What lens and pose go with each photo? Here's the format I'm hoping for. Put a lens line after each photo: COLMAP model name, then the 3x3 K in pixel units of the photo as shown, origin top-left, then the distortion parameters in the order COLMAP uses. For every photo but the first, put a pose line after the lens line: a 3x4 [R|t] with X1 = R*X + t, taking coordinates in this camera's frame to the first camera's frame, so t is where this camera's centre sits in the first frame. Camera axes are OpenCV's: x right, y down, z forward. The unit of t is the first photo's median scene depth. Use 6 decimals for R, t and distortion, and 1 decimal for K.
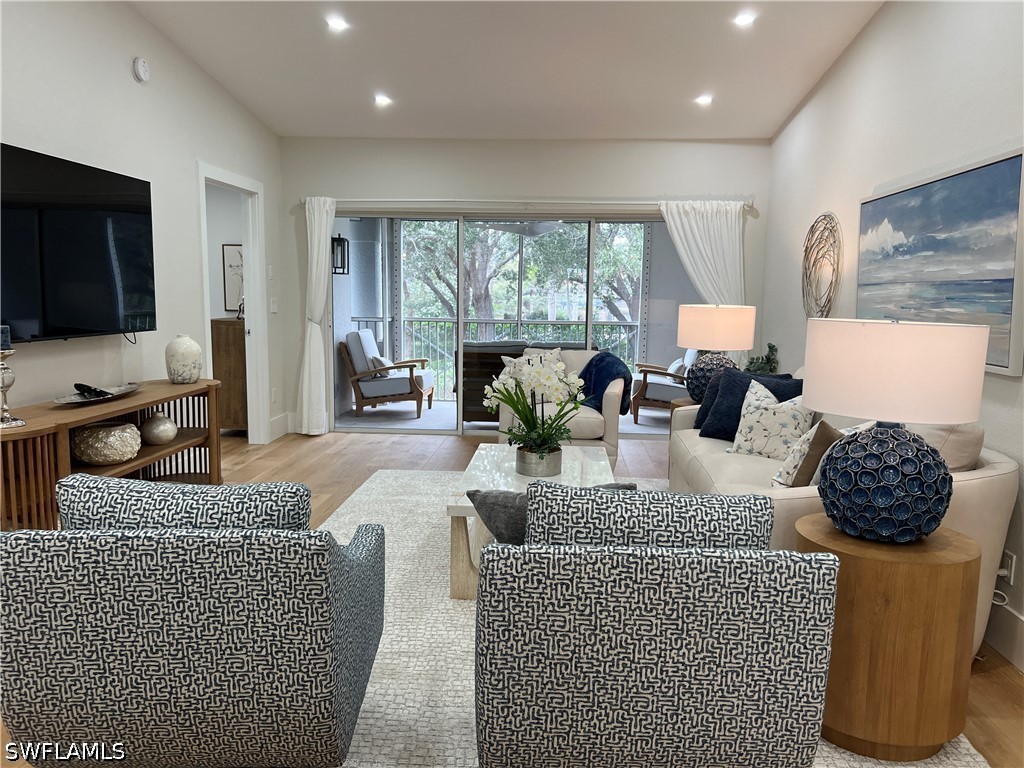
lens RADIAL K [[771.9, 0, 520.5], [0, 771.9, 391.5], [0, 0, 1]] dist [0.048884, -0.057198]
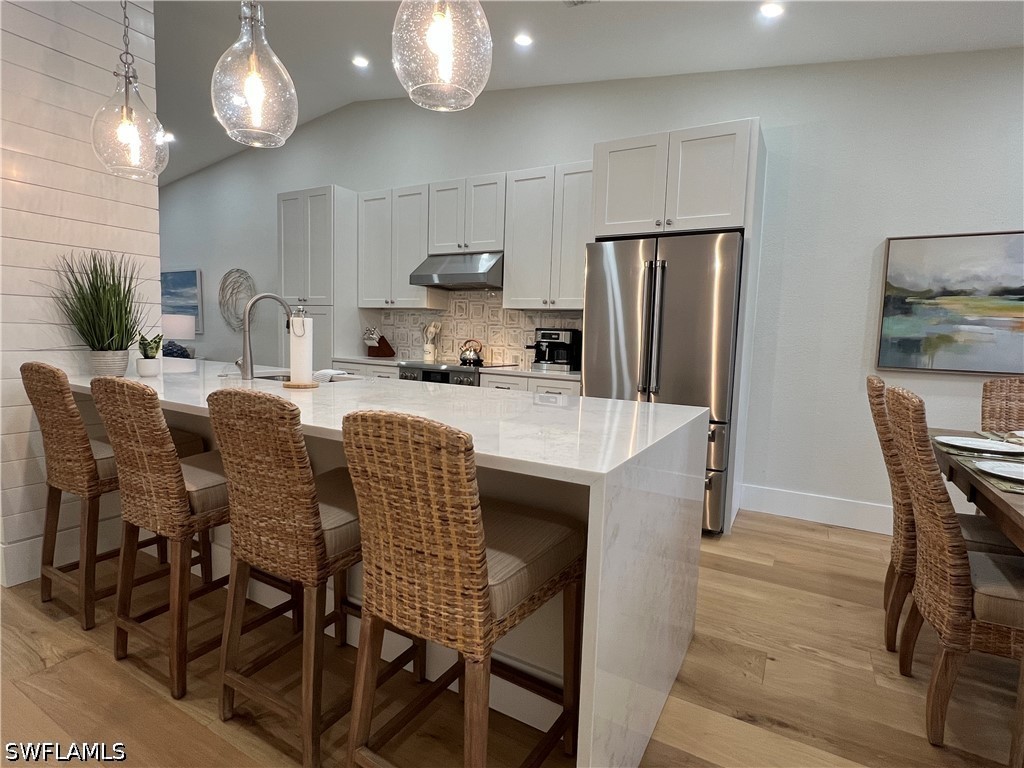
lens RADIAL K [[528.0, 0, 510.6], [0, 528.0, 386.0], [0, 0, 1]] dist [0.000955, 0.000548]
pose [[0.445200, -0.086194, 0.891273, -0.687303], [0.090381, 0.994598, 0.051041, 0.170789], [-0.890858, 0.057831, 0.450585, -1.006728]]
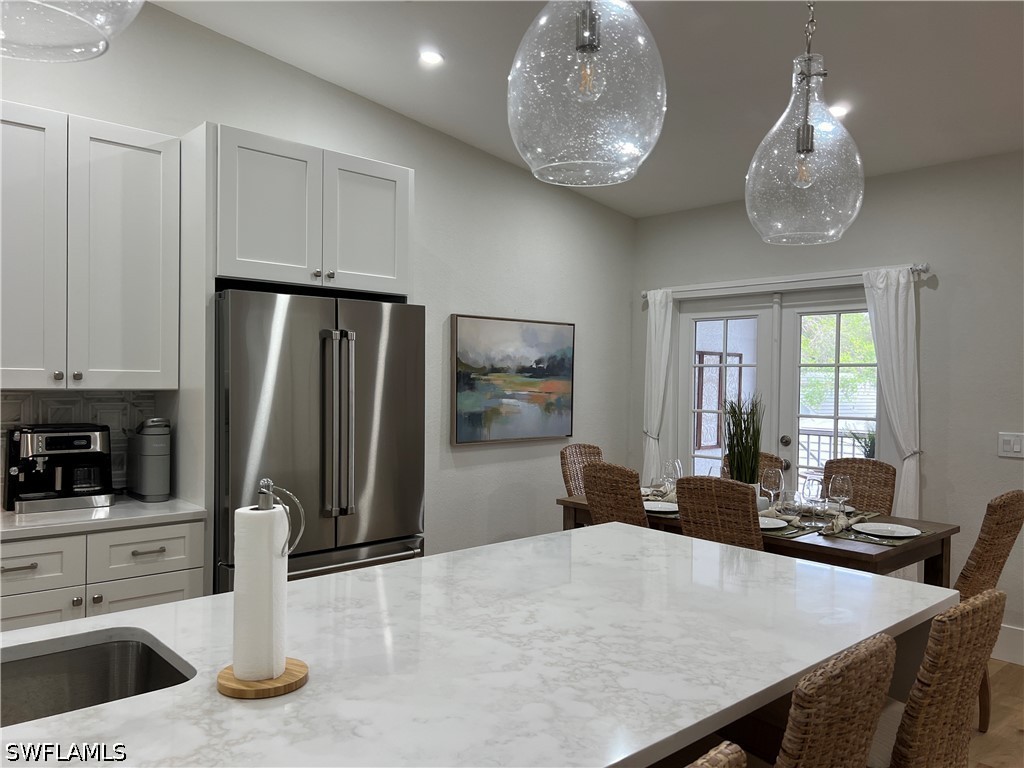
lens RADIAL K [[771.9, 0, 518.5], [0, 771.9, 389.5], [0, 0, 1]] dist [0.048884, -0.057198]
pose [[-0.724483, -0.035997, 0.688352, -0.570221], [0.065406, 0.990539, 0.120639, 0.008417], [-0.686183, 0.132423, -0.715274, -0.340199]]
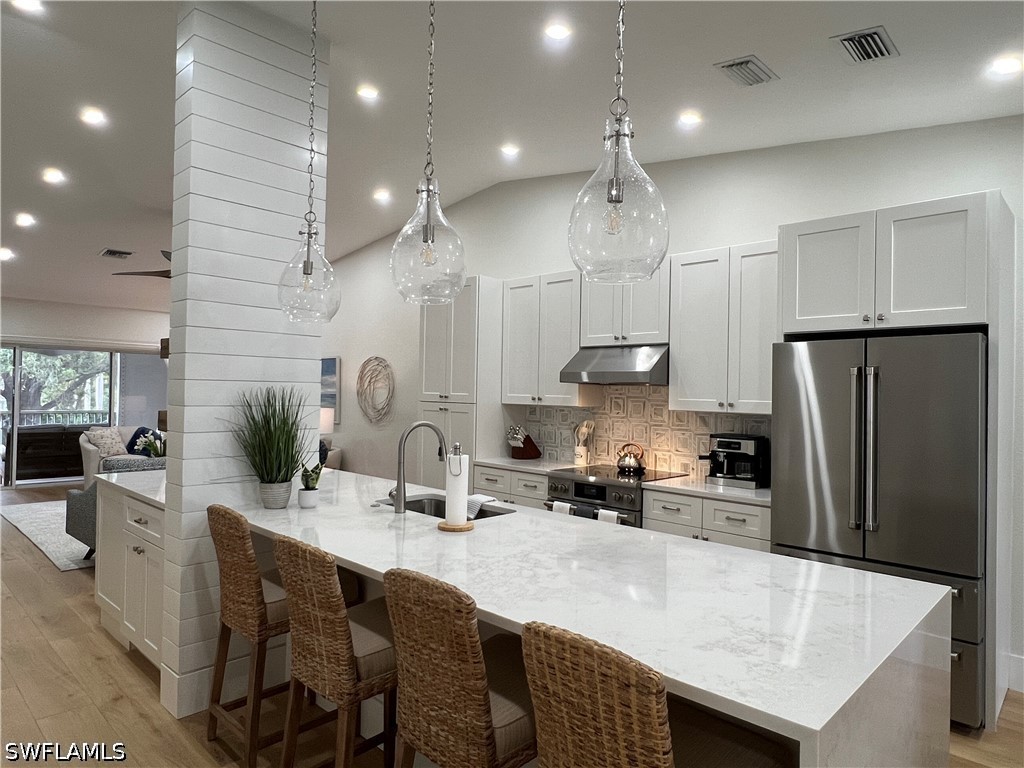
lens RADIAL K [[637.4, 0, 511.8], [0, 637.4, 386.0], [0, 0, 1]] dist [0.002442, -0.003522]
pose [[0.647606, 0.004201, 0.761964, -0.741510], [0.090107, 0.992546, -0.082055, 0.086729], [-0.756629, 0.121798, 0.642400, -1.025936]]
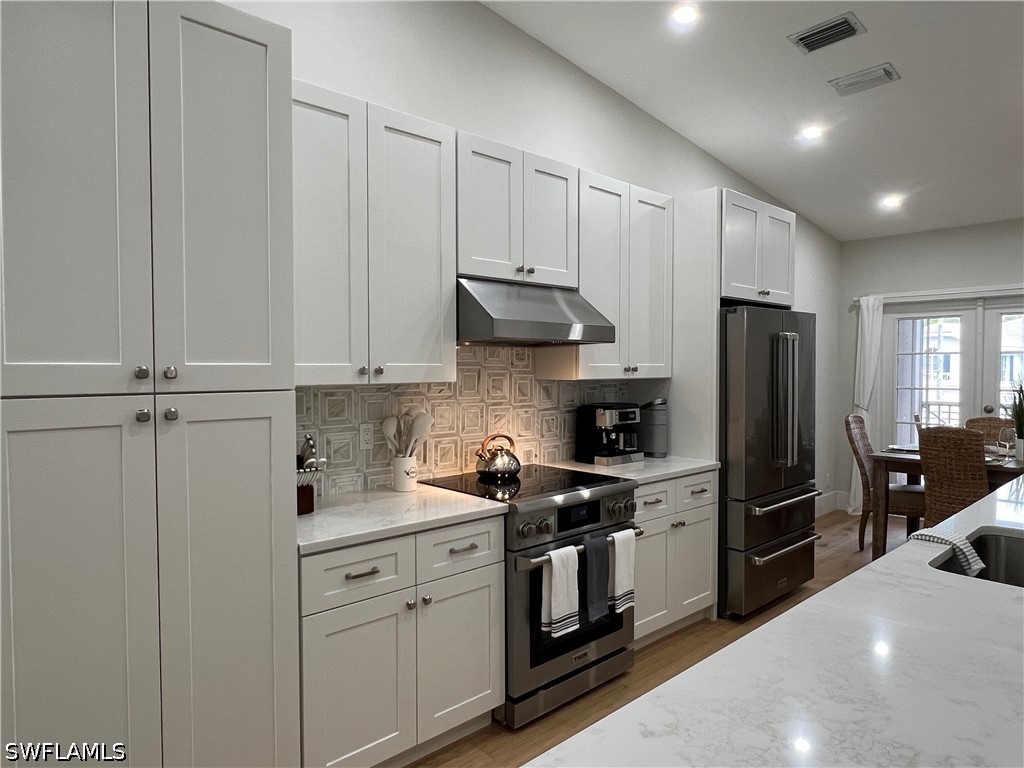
lens RADIAL K [[637.4, 0, 520.8], [0, 637.4, 381.8], [0, 0, 1]] dist [0.002442, -0.003522]
pose [[-0.720764, -0.032063, 0.692438, -0.207188], [0.081286, 0.988128, 0.130366, -0.054979], [-0.688398, 0.150248, -0.709601, 0.177852]]
